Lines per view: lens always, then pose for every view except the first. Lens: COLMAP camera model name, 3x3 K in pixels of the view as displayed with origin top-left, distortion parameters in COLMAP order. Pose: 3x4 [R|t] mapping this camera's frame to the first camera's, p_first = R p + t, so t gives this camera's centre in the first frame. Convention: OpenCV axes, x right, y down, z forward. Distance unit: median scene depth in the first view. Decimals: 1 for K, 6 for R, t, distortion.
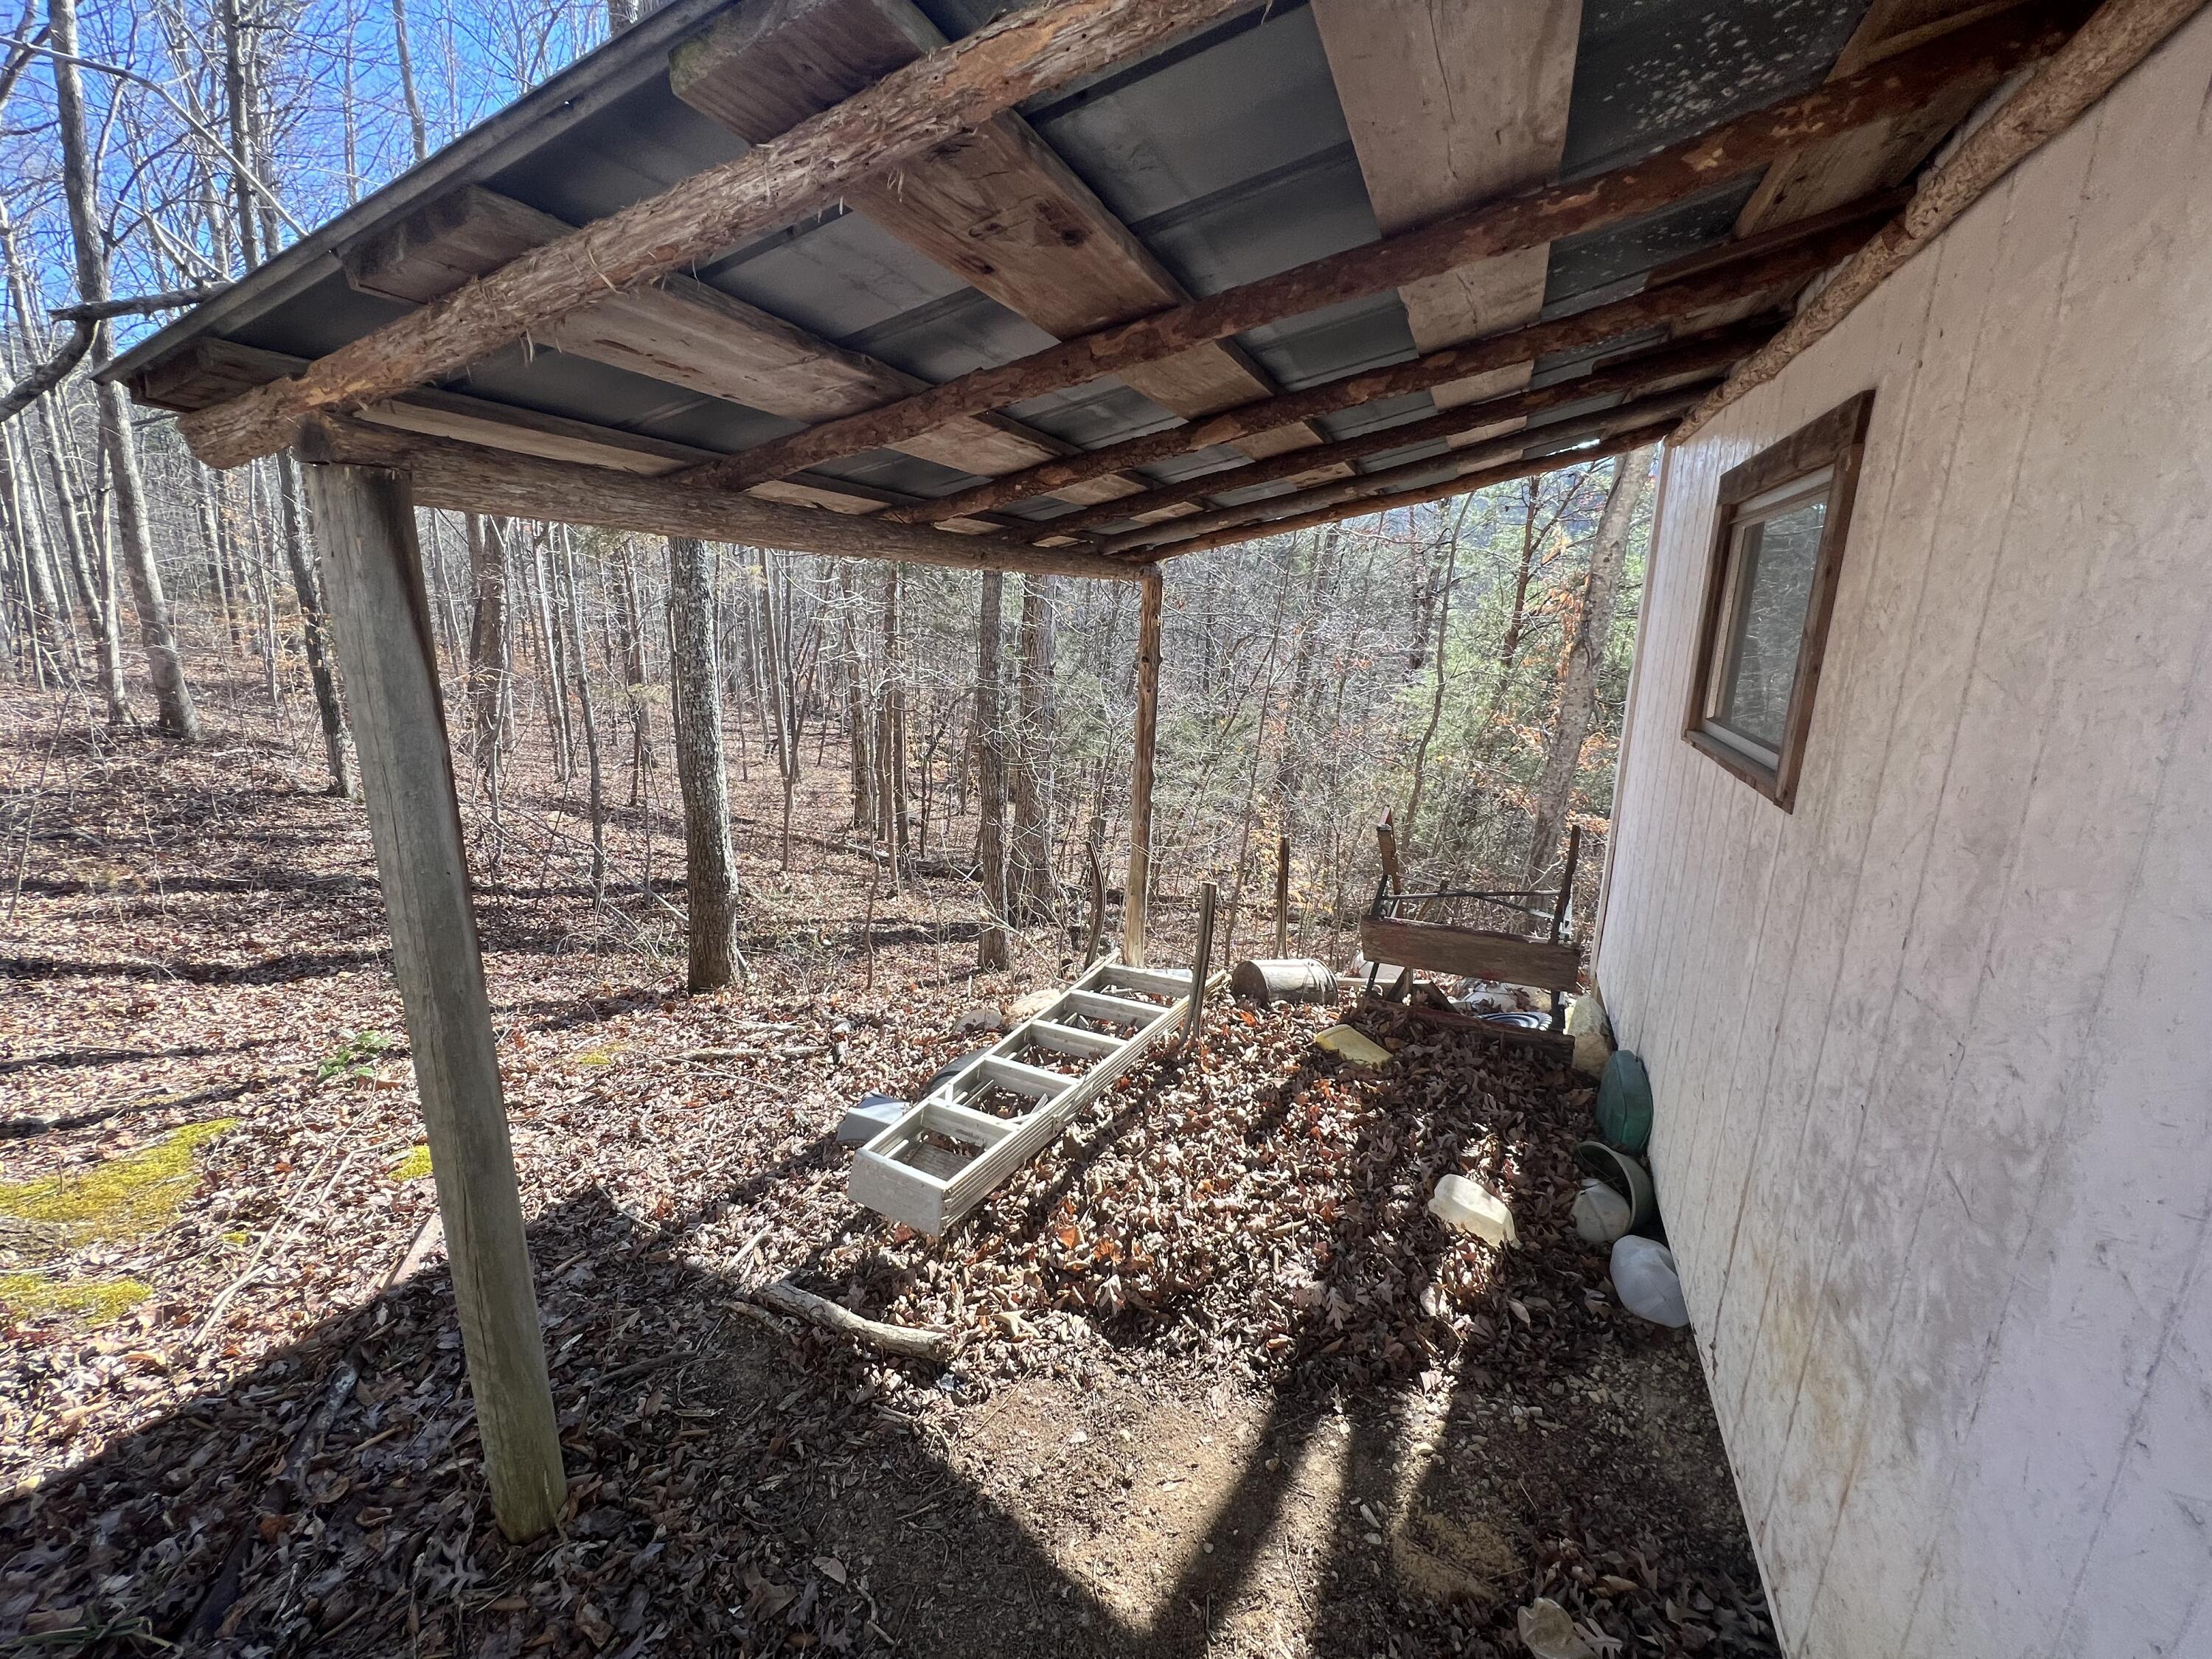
lens RADIAL K [[883.9, 0, 1104.7], [0, 883.9, 825.6], [0, 0, 1]] dist [-0.002693, 0.000065]
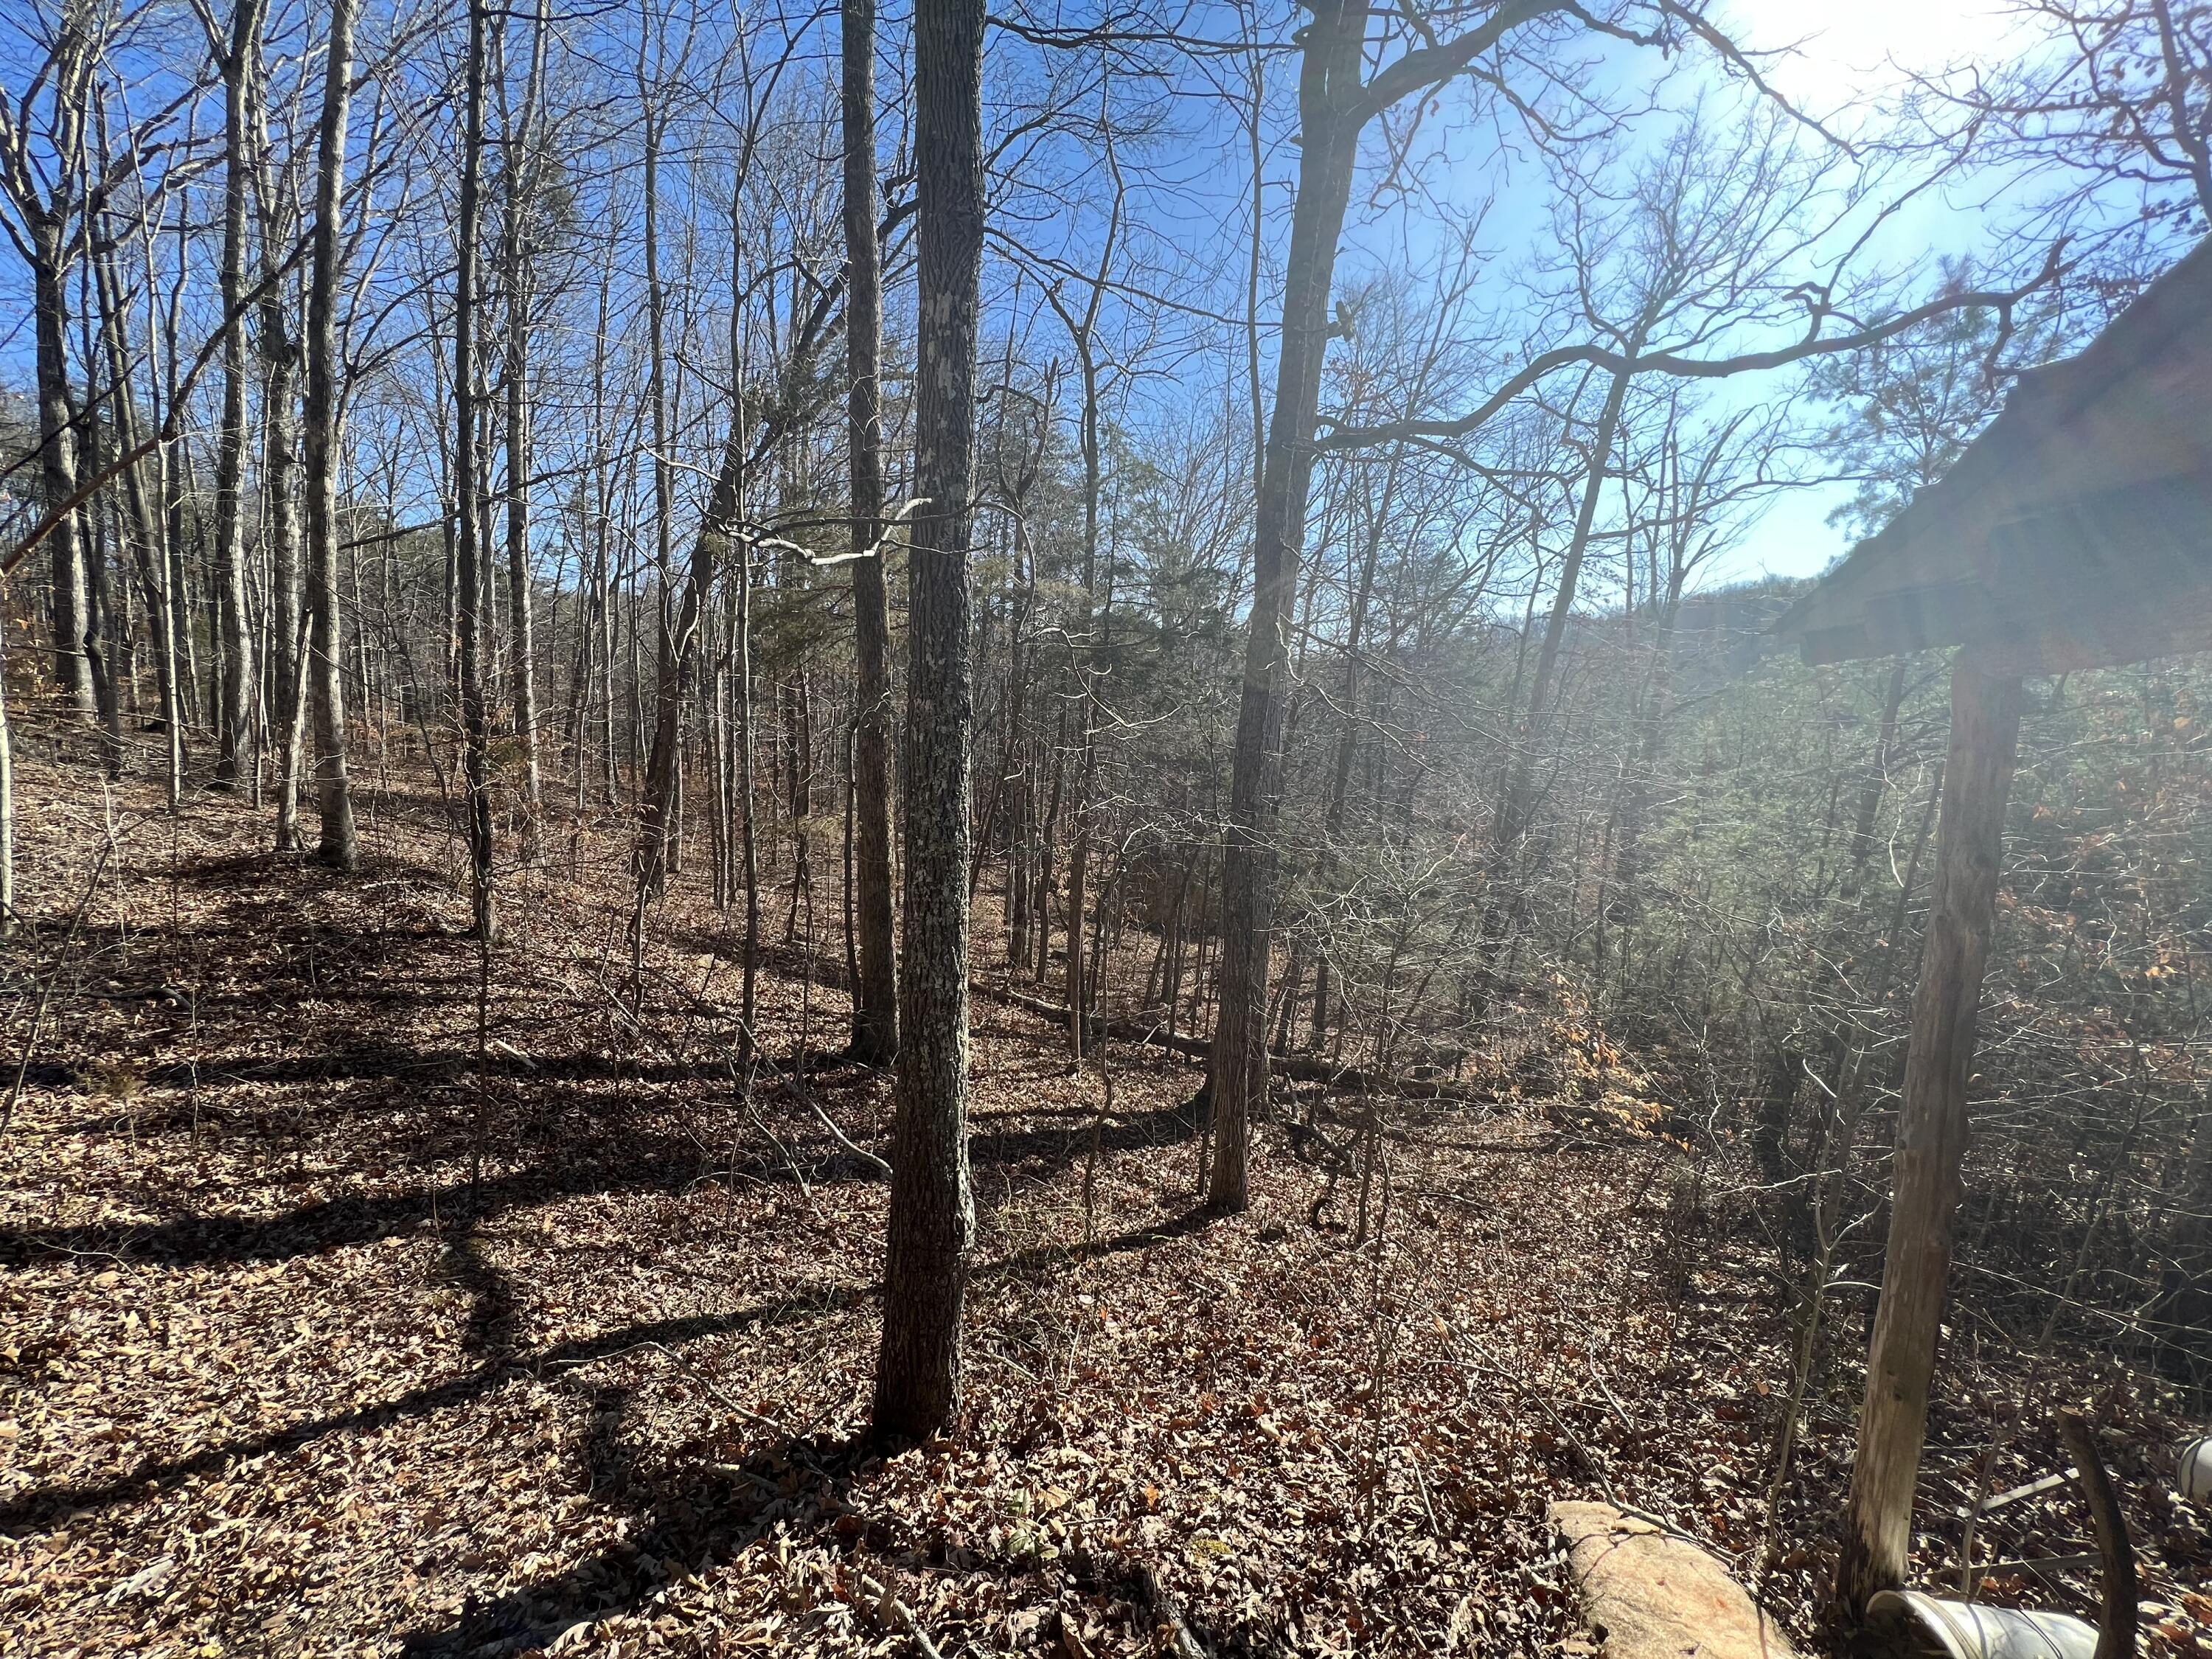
lens RADIAL K [[883.9, 0, 1103.8], [0, 883.9, 829.2], [0, 0, 1]] dist [-0.002693, 0.000065]
pose [[0.988974, 0.021313, -0.146544, -0.127092], [-0.040467, 0.990819, -0.128998, -0.053912], [0.142450, 0.133506, 0.980757, 0.214735]]
